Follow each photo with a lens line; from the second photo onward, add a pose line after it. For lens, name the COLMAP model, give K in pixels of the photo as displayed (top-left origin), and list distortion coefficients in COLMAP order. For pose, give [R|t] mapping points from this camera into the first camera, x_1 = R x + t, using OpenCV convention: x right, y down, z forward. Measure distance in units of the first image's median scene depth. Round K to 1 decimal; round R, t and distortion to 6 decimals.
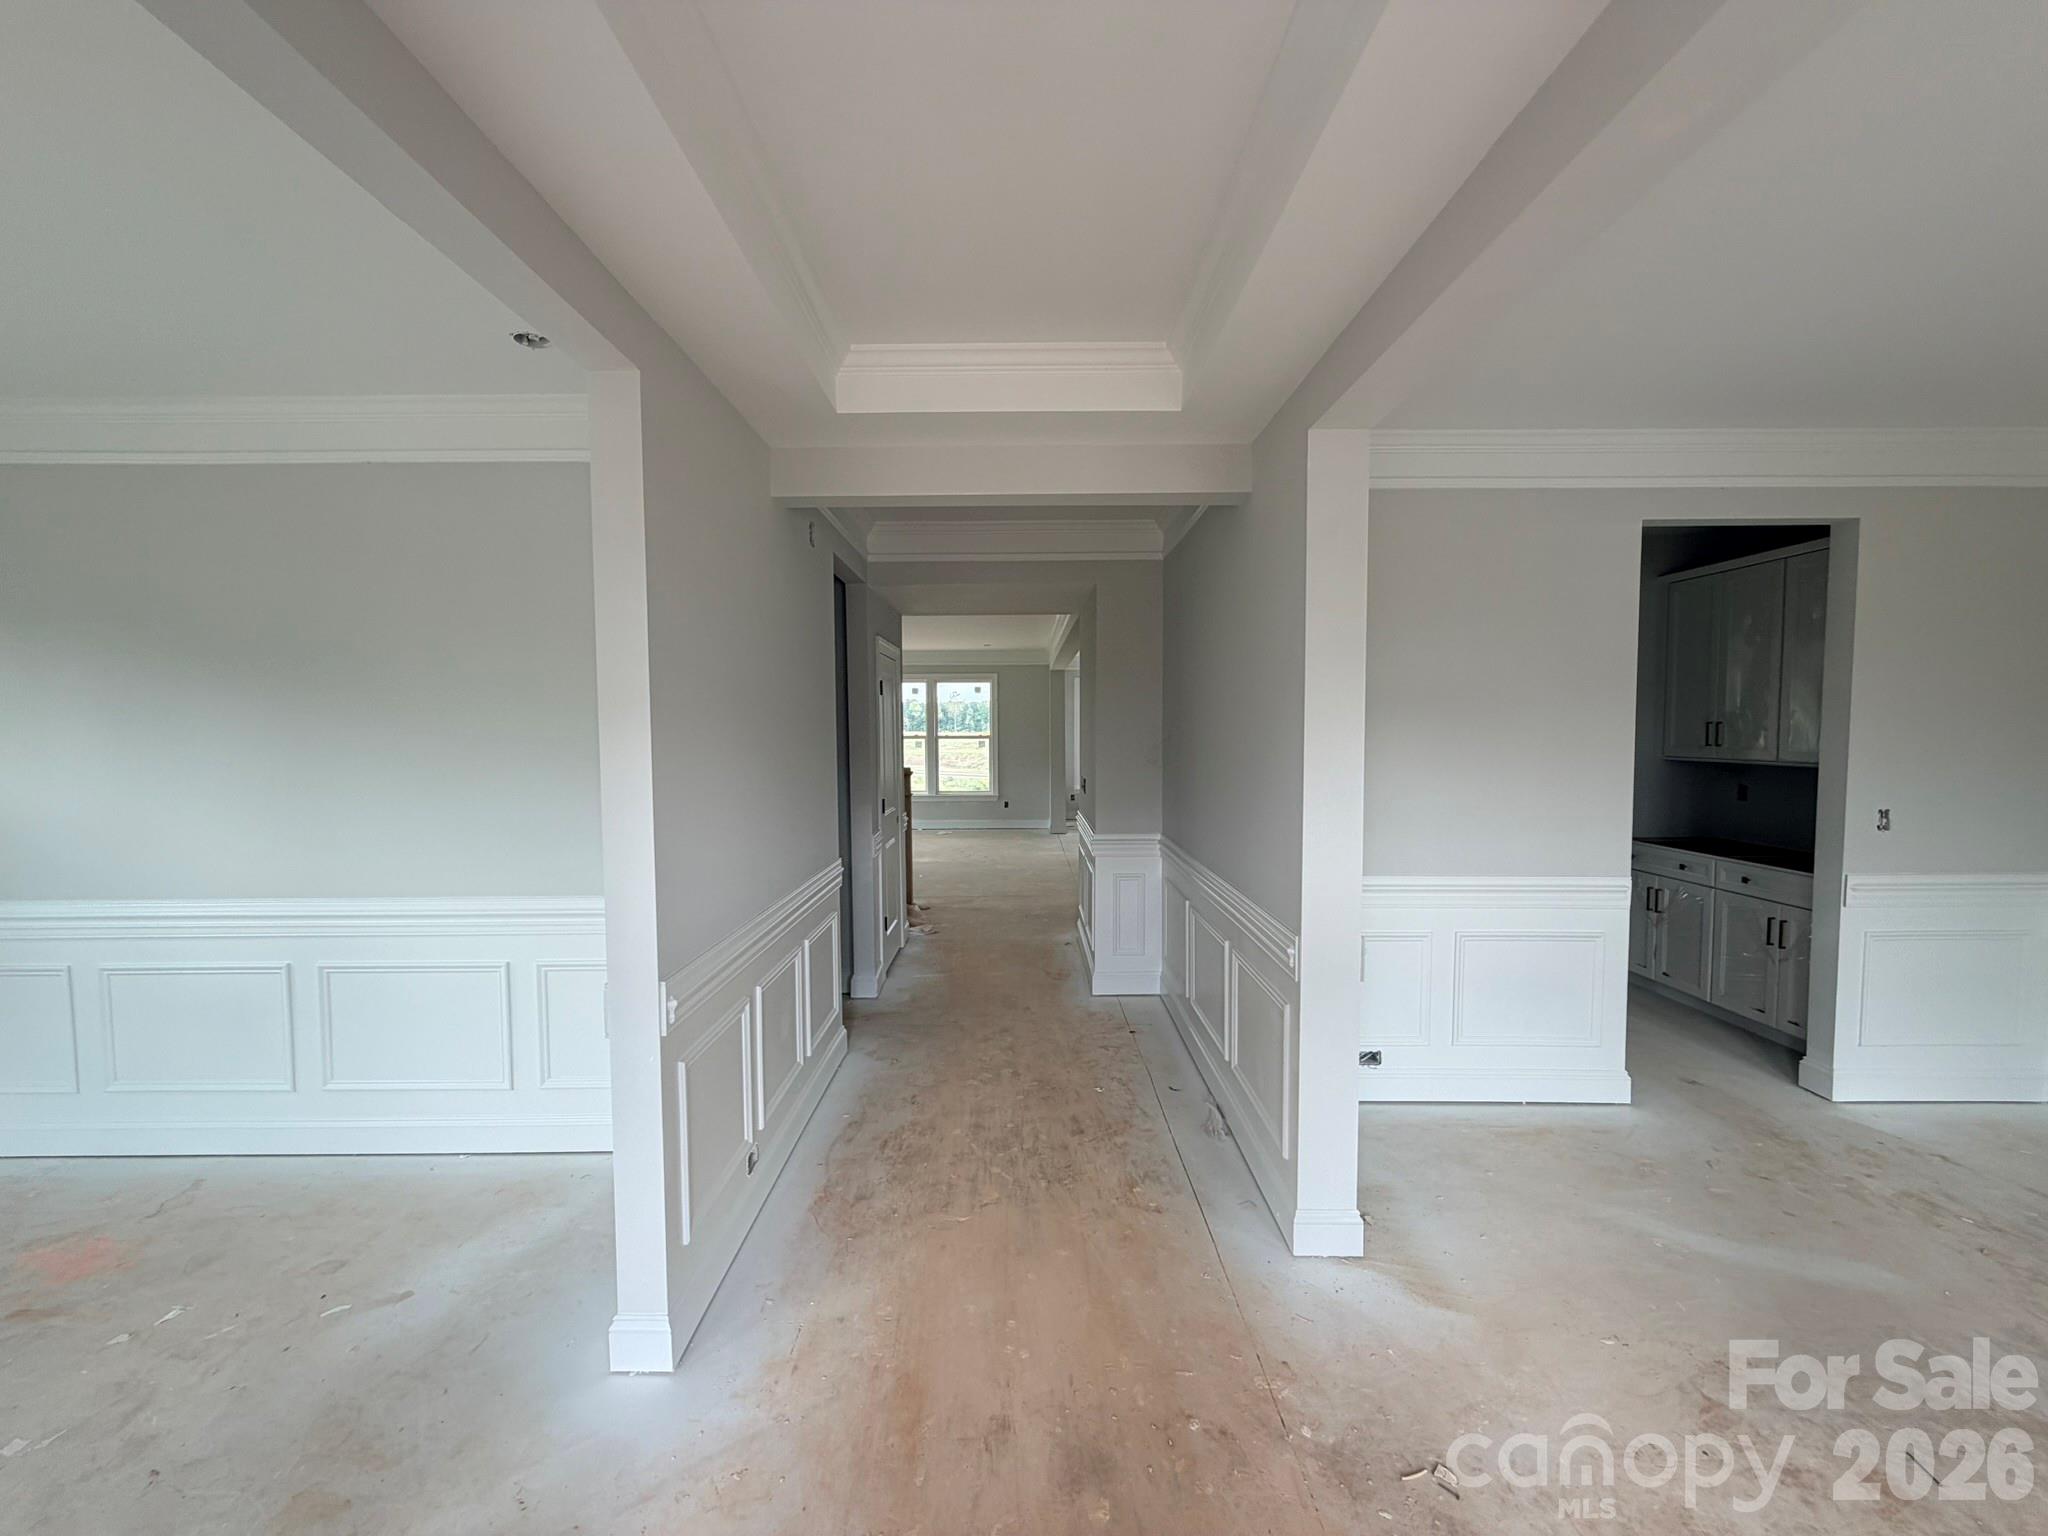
lens RADIAL K [[826.9, 0, 1030.7], [0, 826.9, 764.7], [0, 0, 1]] dist [0.000736, 0.000119]
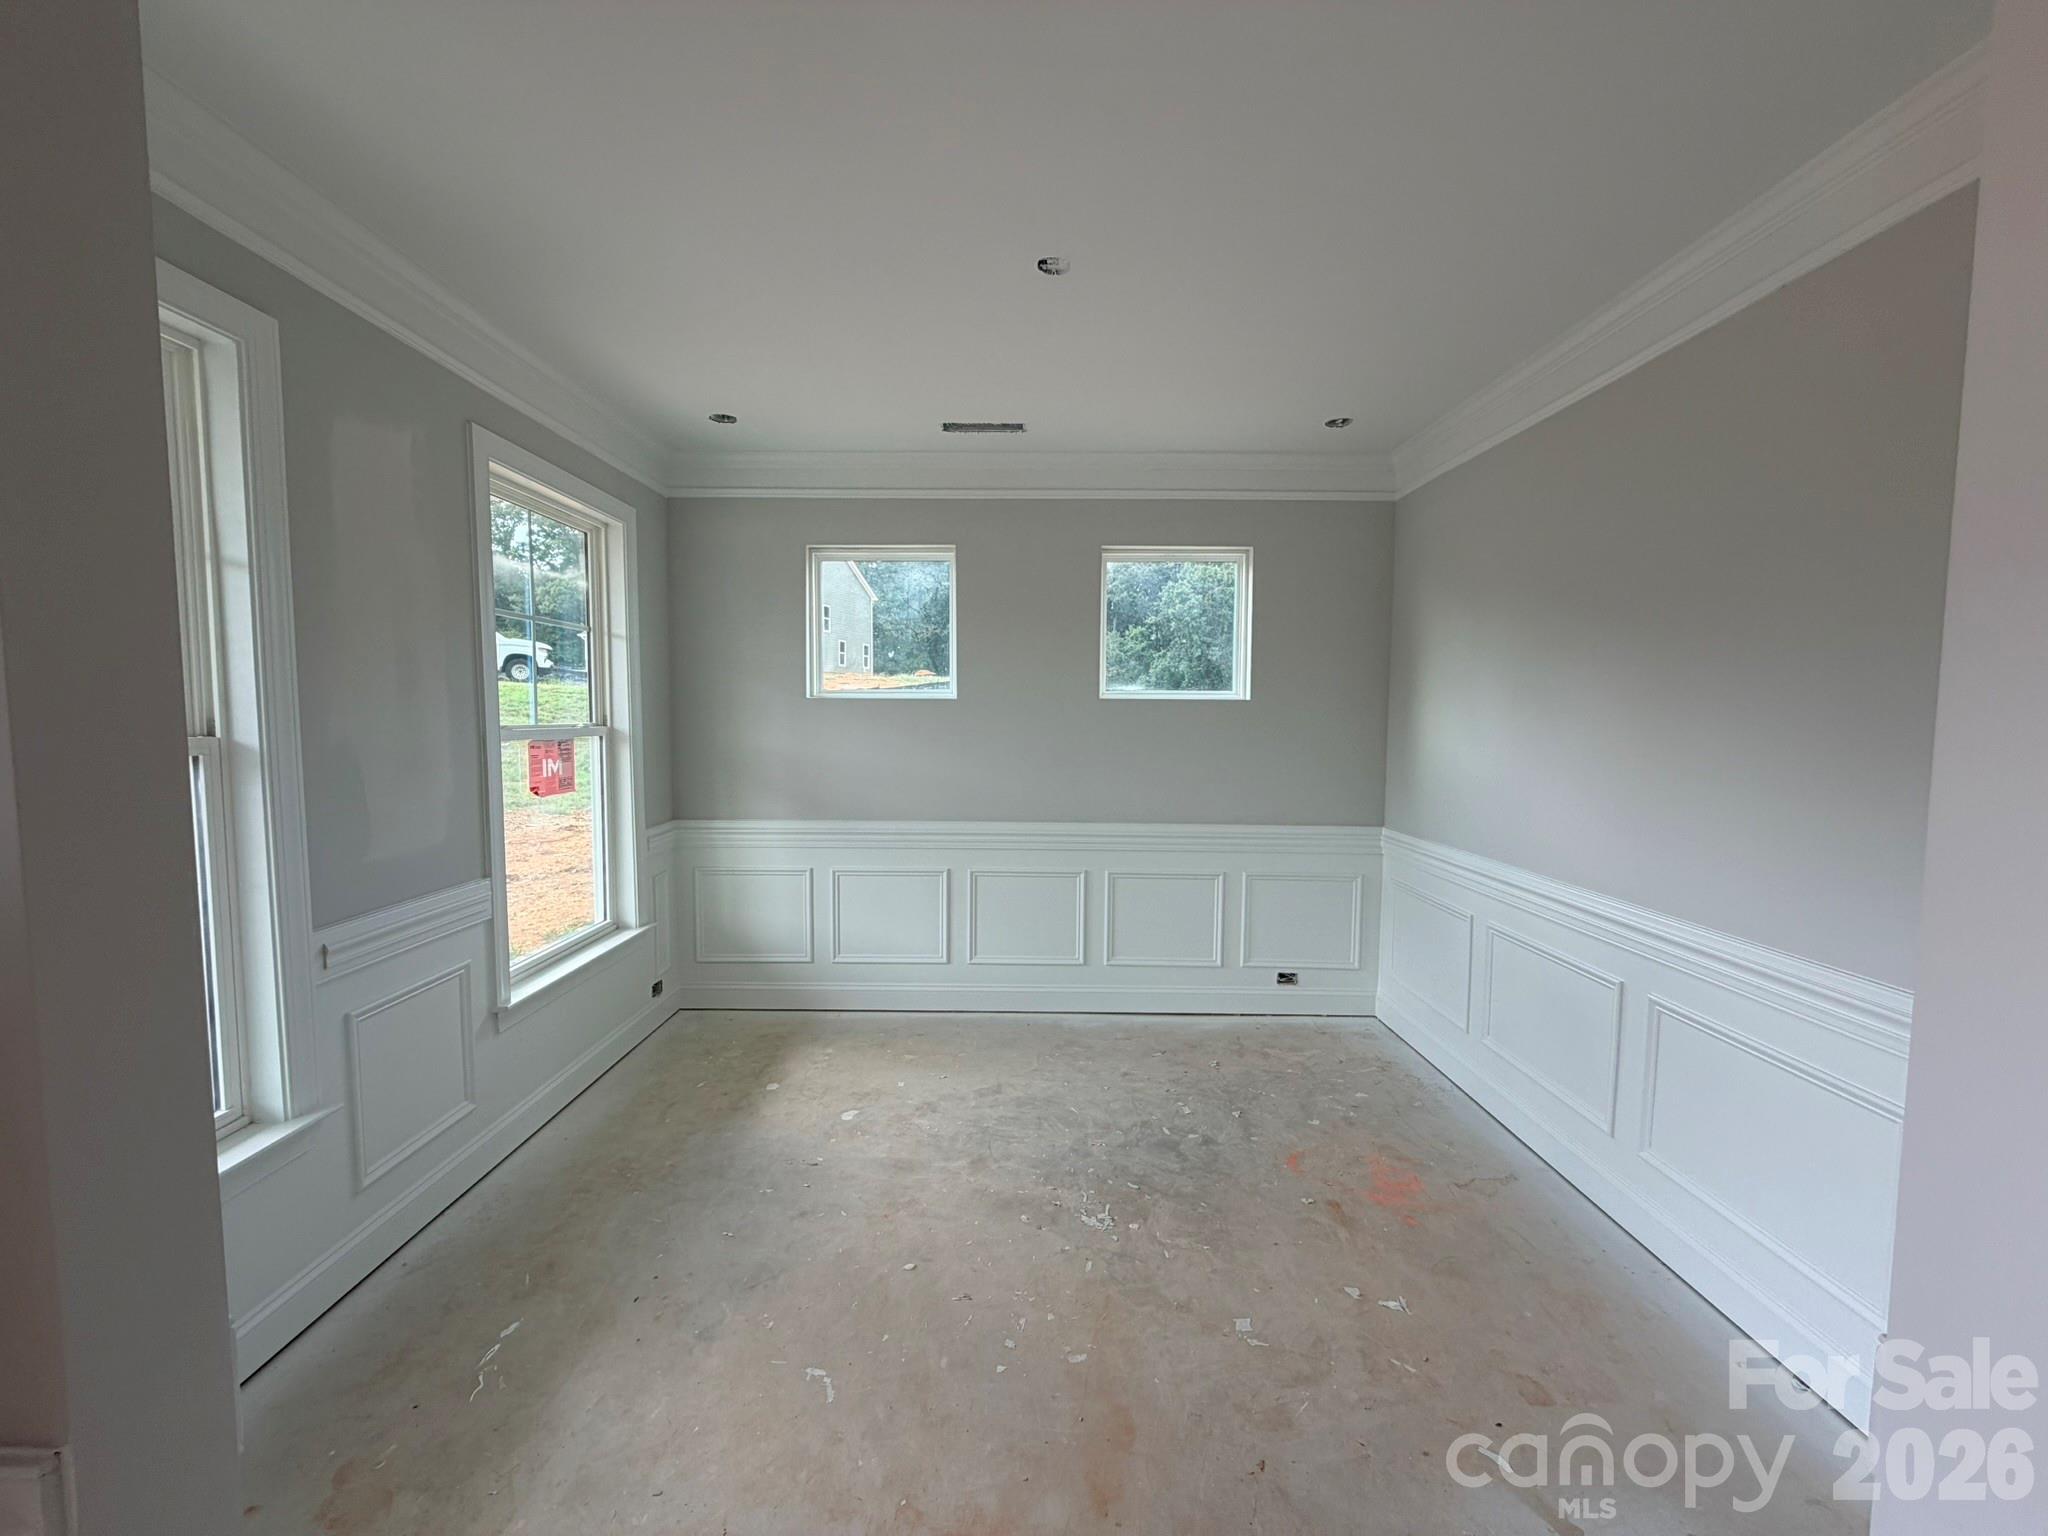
lens RADIAL K [[826.9, 0, 1028.4], [0, 826.9, 763.5], [0, 0, 1]] dist [0.000736, 0.000119]
pose [[-0.002508, 0.077311, -0.997004, -0.108734], [-0.061626, 0.995100, 0.077318, 0.001934], [0.998096, 0.061635, 0.002268, 0.412764]]
